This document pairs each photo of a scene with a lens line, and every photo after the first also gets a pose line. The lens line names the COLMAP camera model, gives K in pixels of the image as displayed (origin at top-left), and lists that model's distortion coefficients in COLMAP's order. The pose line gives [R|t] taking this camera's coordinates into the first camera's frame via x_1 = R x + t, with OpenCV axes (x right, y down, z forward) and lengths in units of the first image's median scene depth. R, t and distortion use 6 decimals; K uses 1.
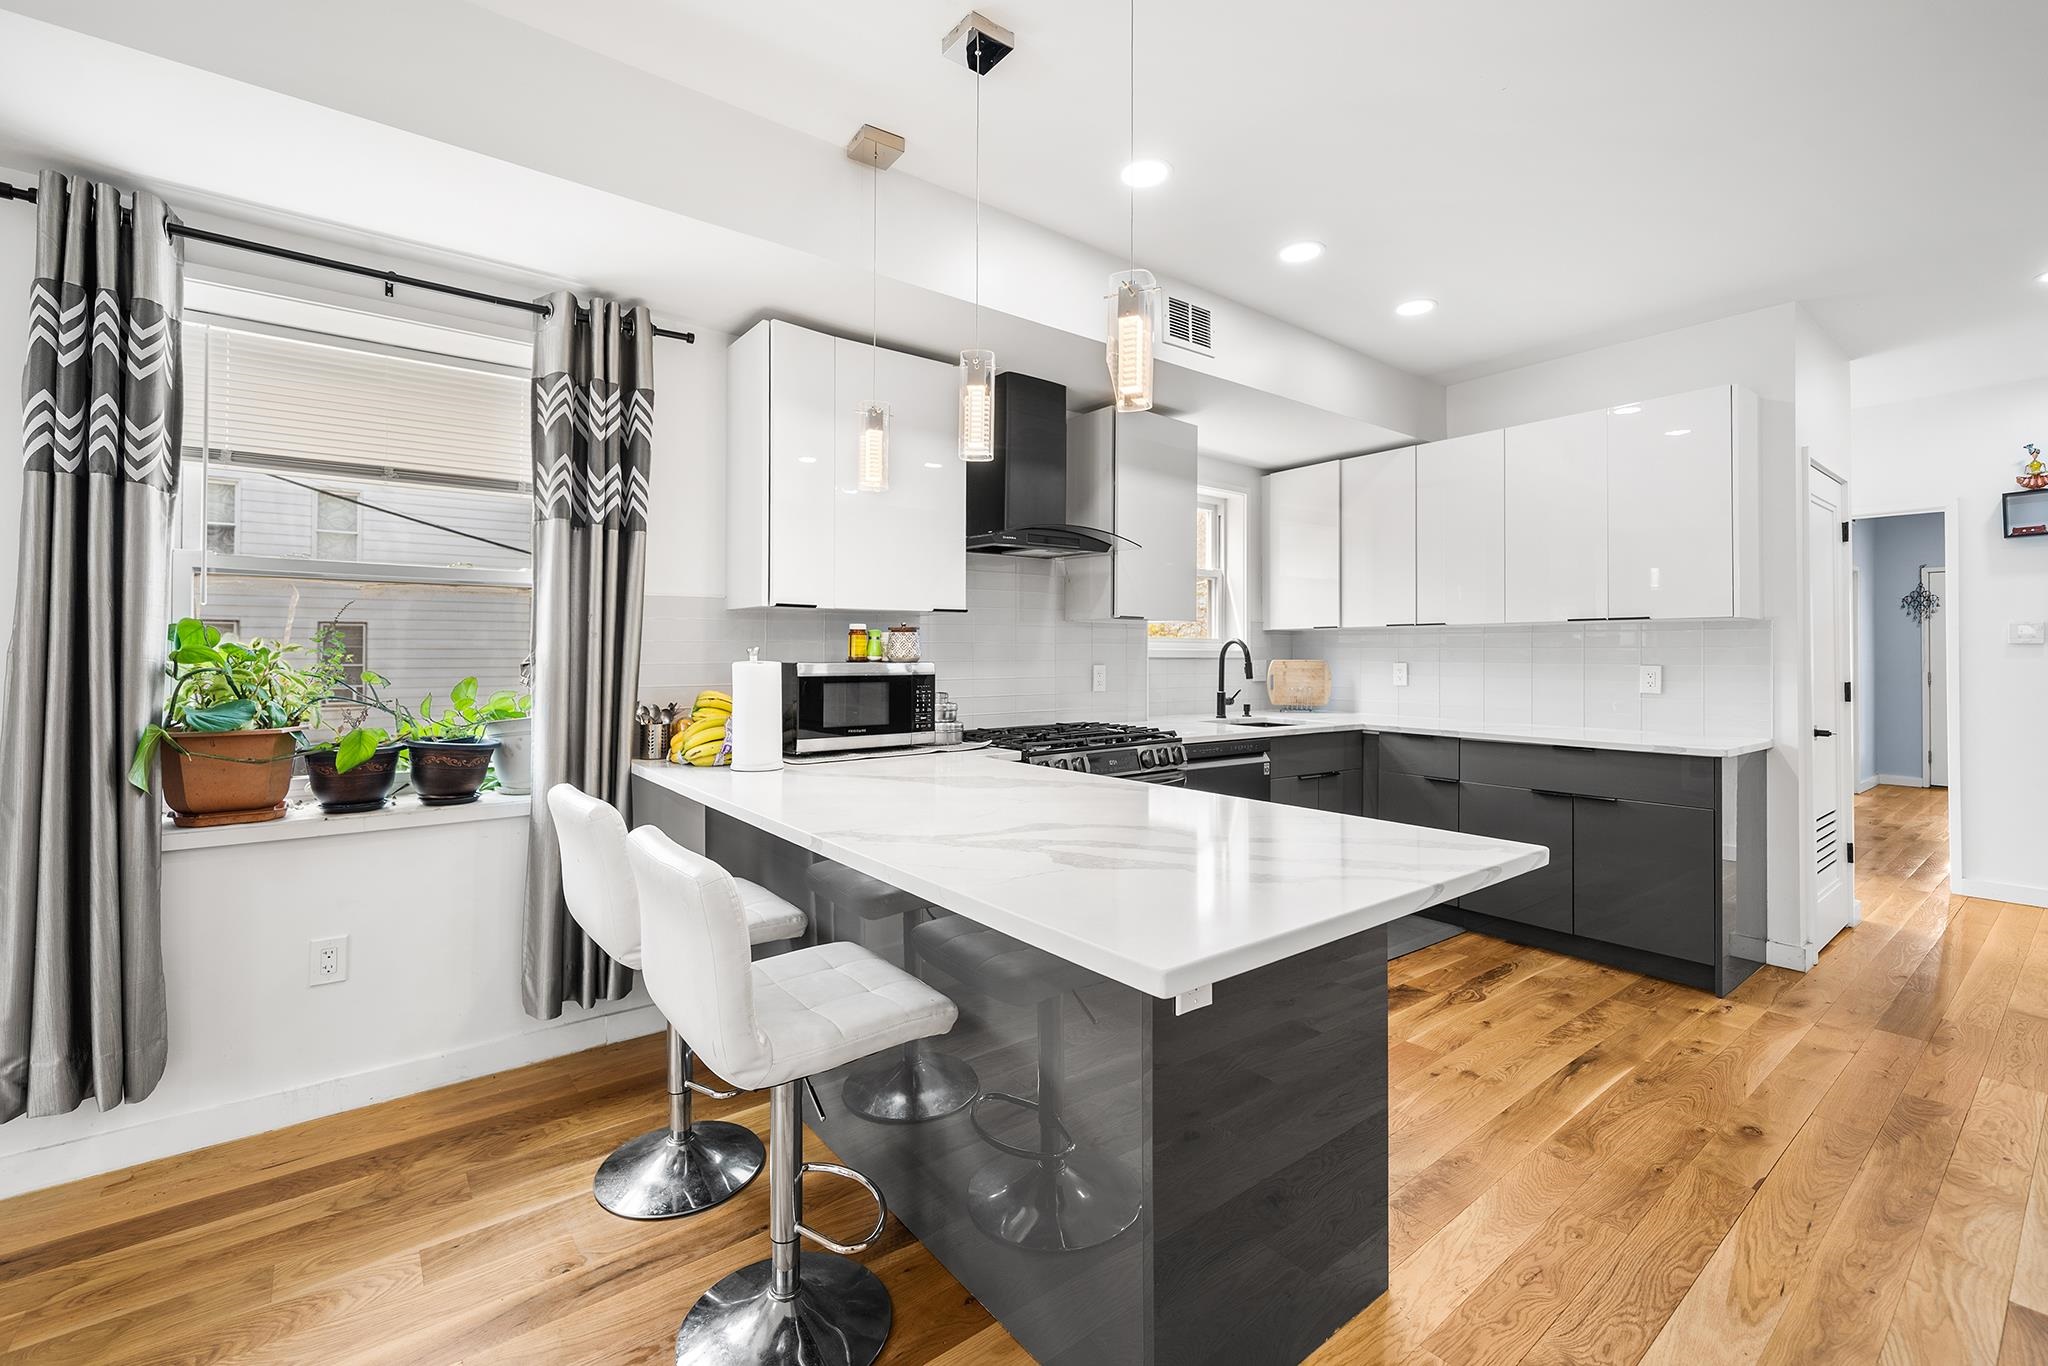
lens RADIAL K [[834.4, 0, 1033.5], [0, 834.4, 647.0], [0, 0, 1]] dist [-0.003928, 0.000054]
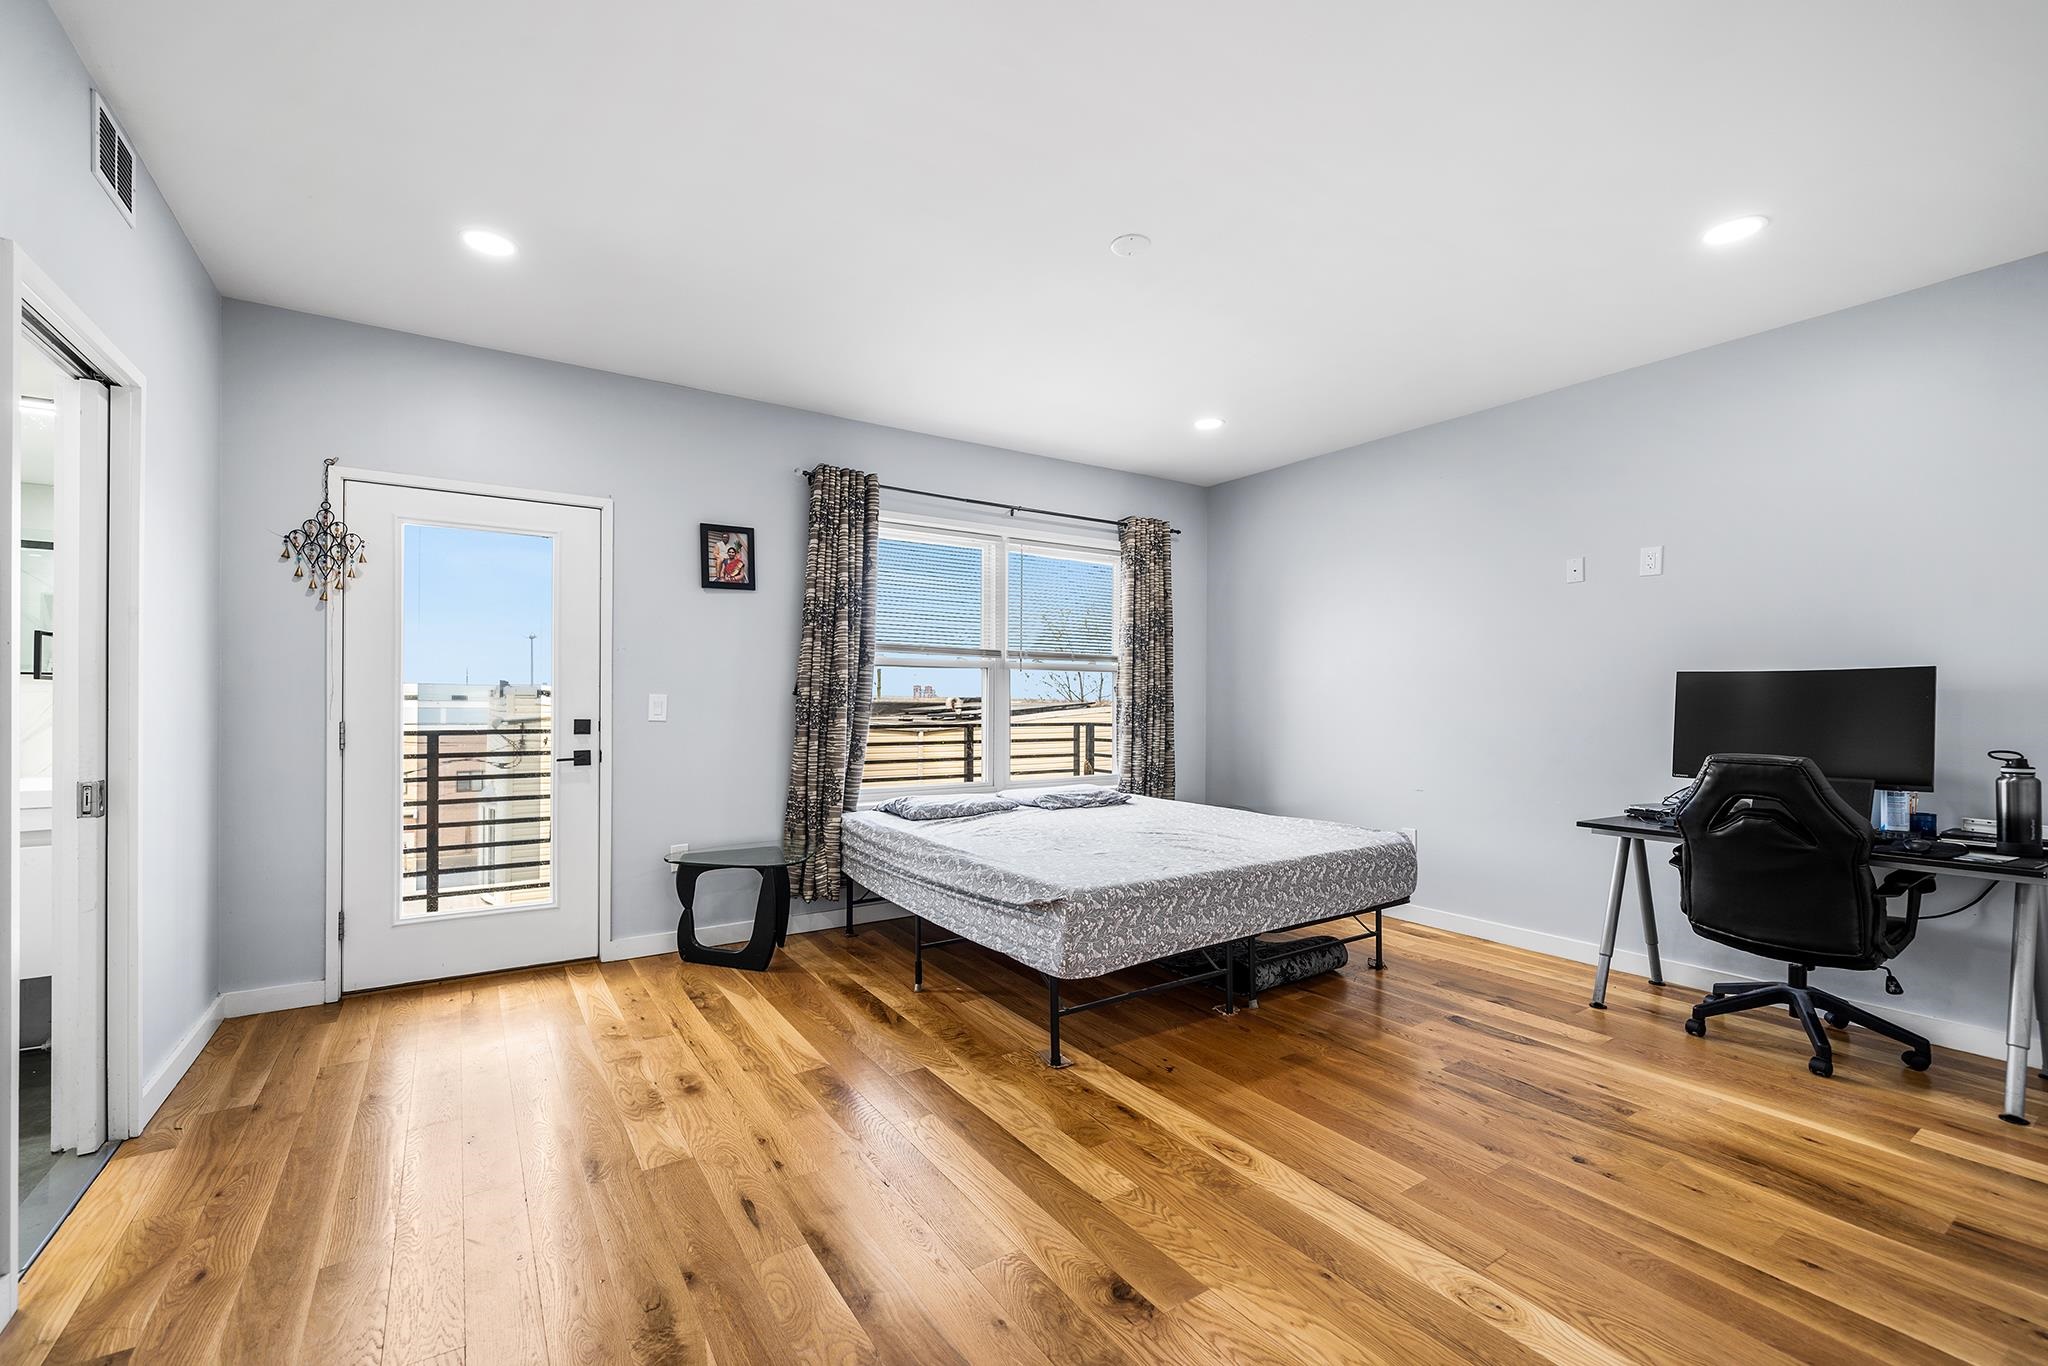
lens RADIAL K [[834.4, 0, 1024.1], [0, 834.4, 692.4], [0, 0, 1]] dist [-0.003928, 0.000054]
pose [[0.057682, 0.004747, 0.998324, 0.692469], [-0.015300, 0.999875, -0.003870, 0.010400], [-0.998218, -0.015051, 0.057747, 0.644781]]
